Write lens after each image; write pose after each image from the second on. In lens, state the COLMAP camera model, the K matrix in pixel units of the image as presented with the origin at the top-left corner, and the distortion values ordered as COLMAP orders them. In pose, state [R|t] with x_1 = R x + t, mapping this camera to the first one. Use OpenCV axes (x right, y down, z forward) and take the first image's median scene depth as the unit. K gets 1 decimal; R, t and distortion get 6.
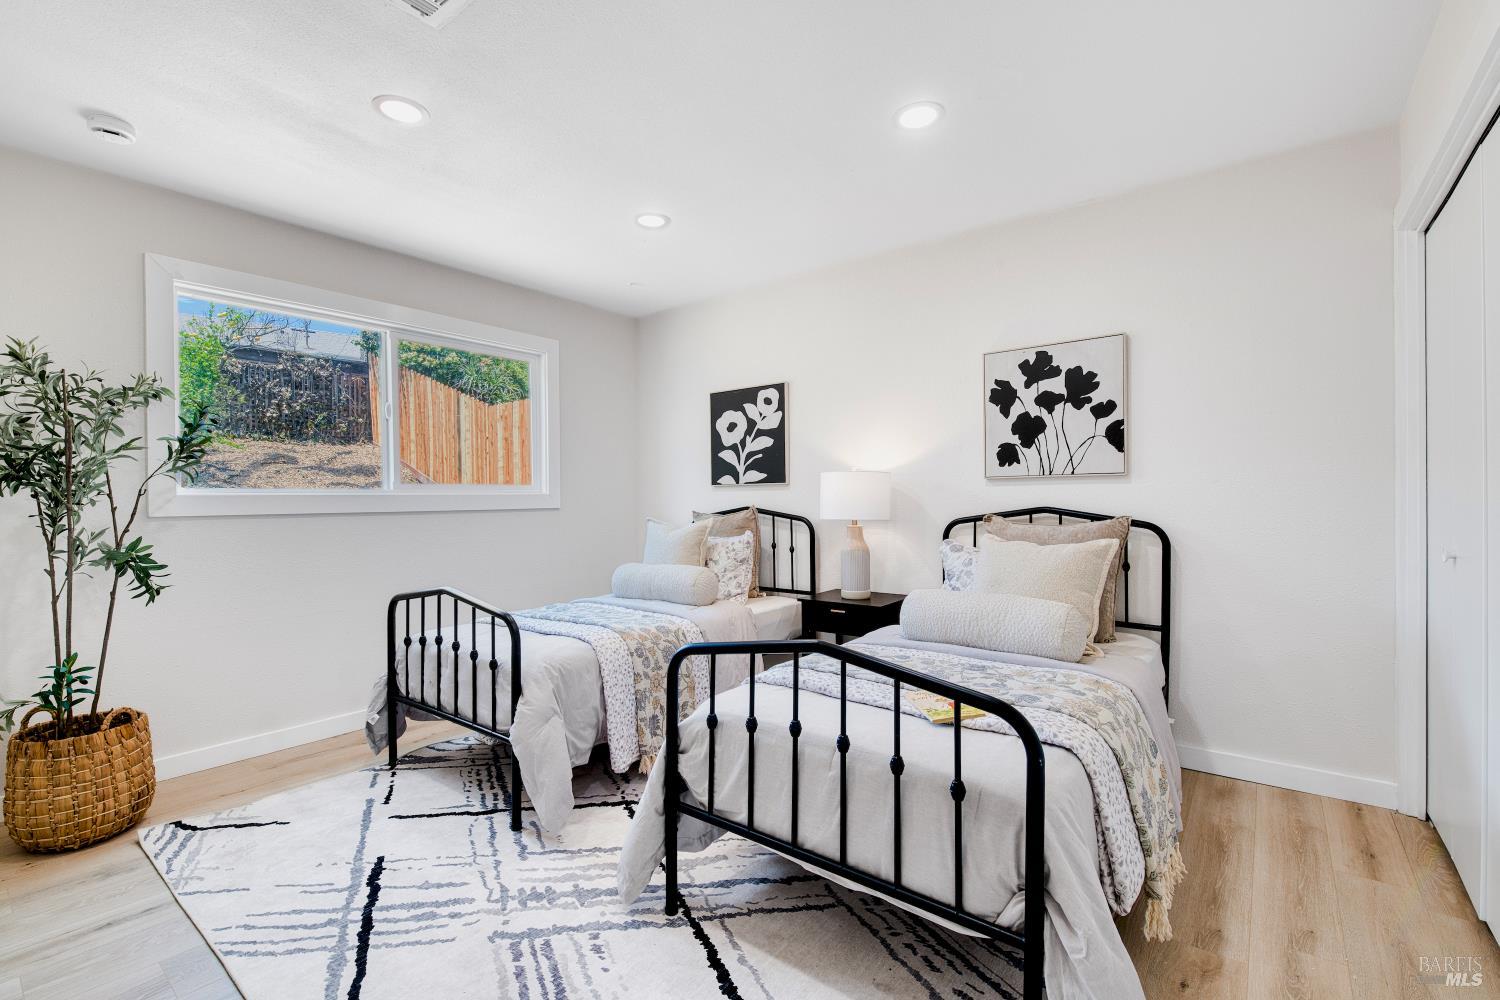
lens RADIAL K [[655.4, 0, 759.7], [0, 655.4, 487.3], [0, 0, 1]] dist [0.001201, -0.000093]
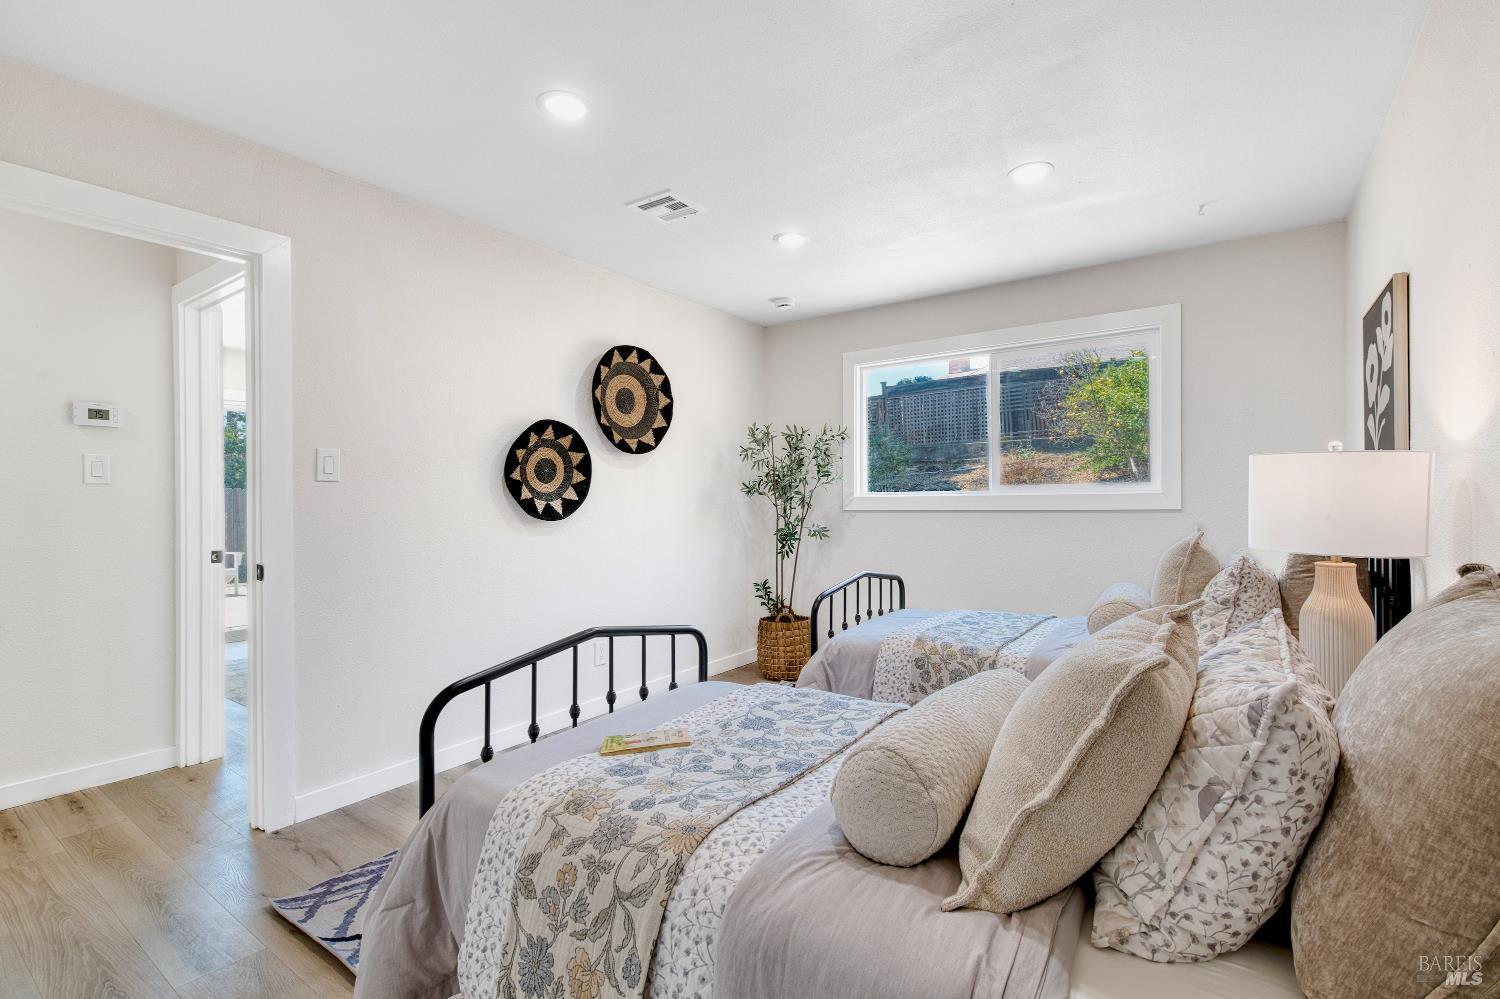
lens RADIAL K [[655.4, 0, 759.7], [0, 655.4, 486.8], [0, 0, 1]] dist [0.001201, -0.000093]
pose [[0.074907, -0.011265, -0.997127, 0.745885], [0.027717, 0.999573, -0.009211, -0.004949], [0.996805, -0.026948, 0.075187, 0.683998]]
